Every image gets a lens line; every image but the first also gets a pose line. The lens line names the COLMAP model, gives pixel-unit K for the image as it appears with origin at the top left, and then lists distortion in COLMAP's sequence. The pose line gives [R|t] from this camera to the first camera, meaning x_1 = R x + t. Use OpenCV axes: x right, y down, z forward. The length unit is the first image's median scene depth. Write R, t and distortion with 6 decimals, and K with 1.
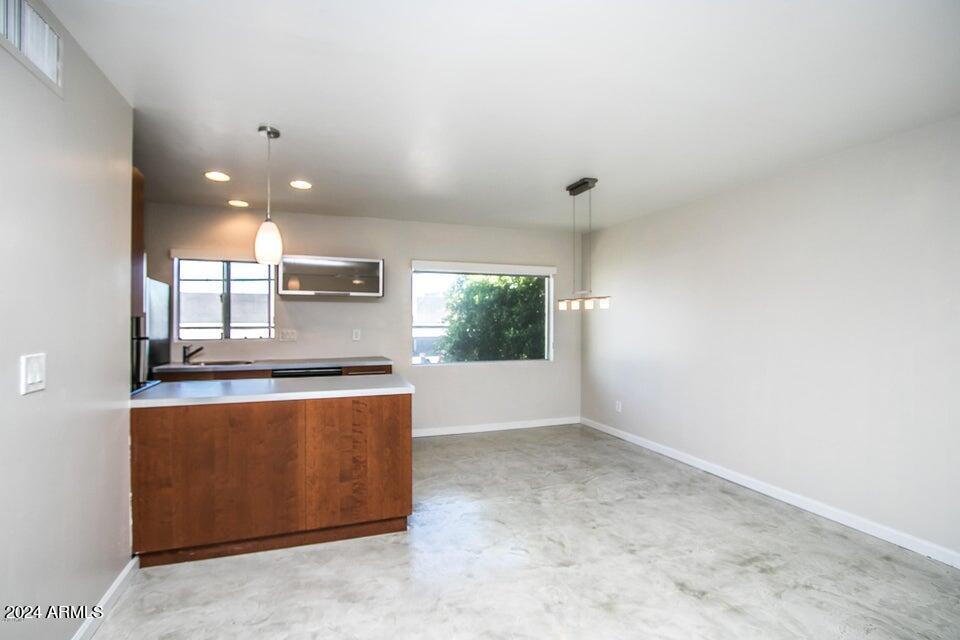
lens RADIAL K [[448.2, 0, 475.3], [0, 448.2, 318.7], [0, 0, 1]] dist [-0.013614, -0.000644]
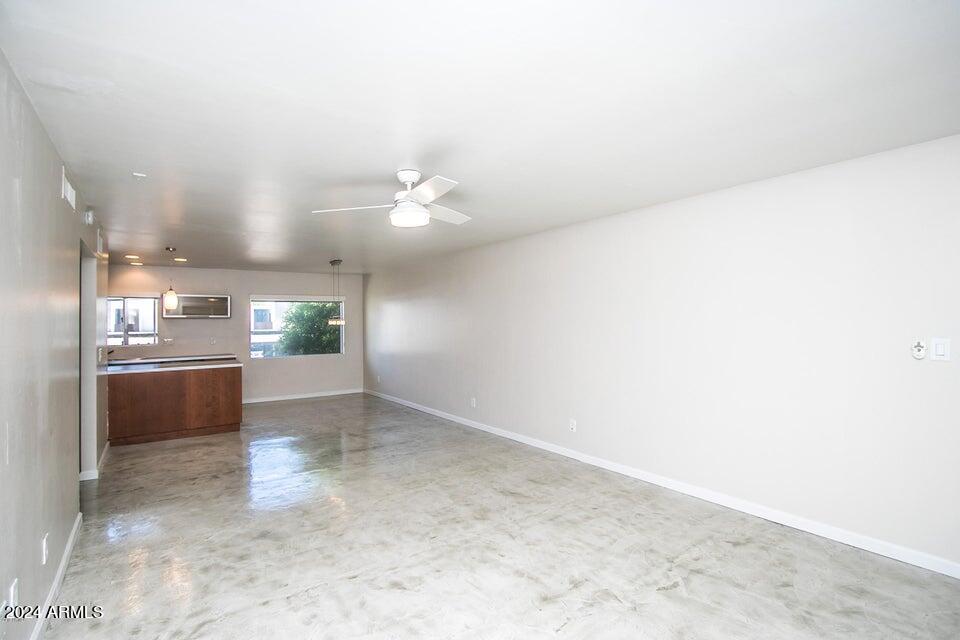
lens RADIAL K [[462.1, 0, 459.8], [0, 462.1, 317.6], [0, 0, 1]] dist [-0.017900, 0.000520]
pose [[0.971524, -0.010502, 0.236709, 0.289201], [0.012195, 0.999909, -0.005689, -0.036440], [-0.236628, 0.008413, 0.971564, -1.143441]]
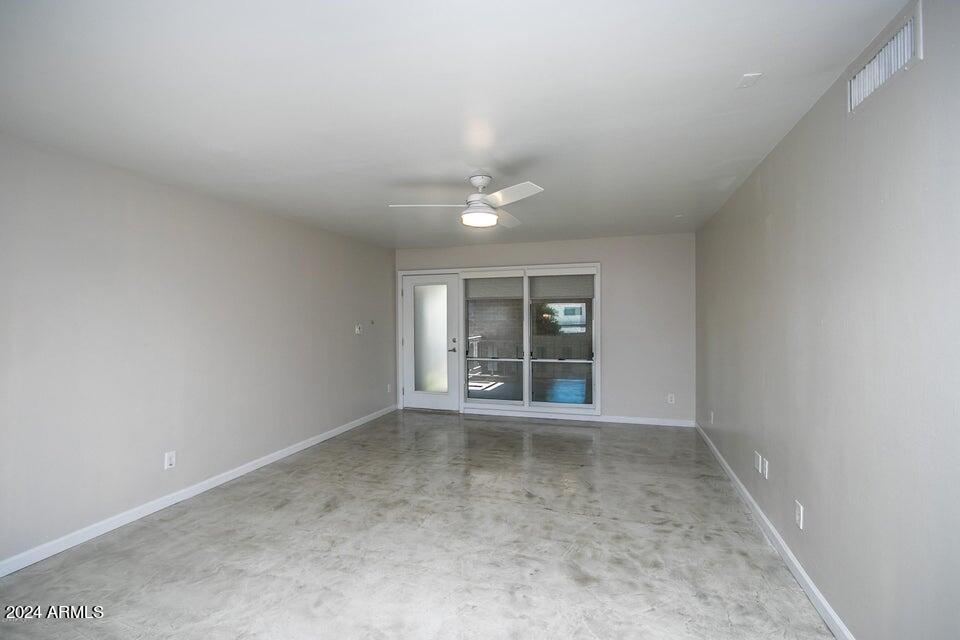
lens RADIAL K [[448.2, 0, 475.3], [0, 448.2, 318.7], [0, 0, 1]] dist [-0.013614, -0.000644]
pose [[-0.791220, 0.002342, 0.611527, -0.169779], [0.005096, 0.999983, 0.002764, -0.018776], [-0.611510, 0.005303, -0.791219, 0.498751]]
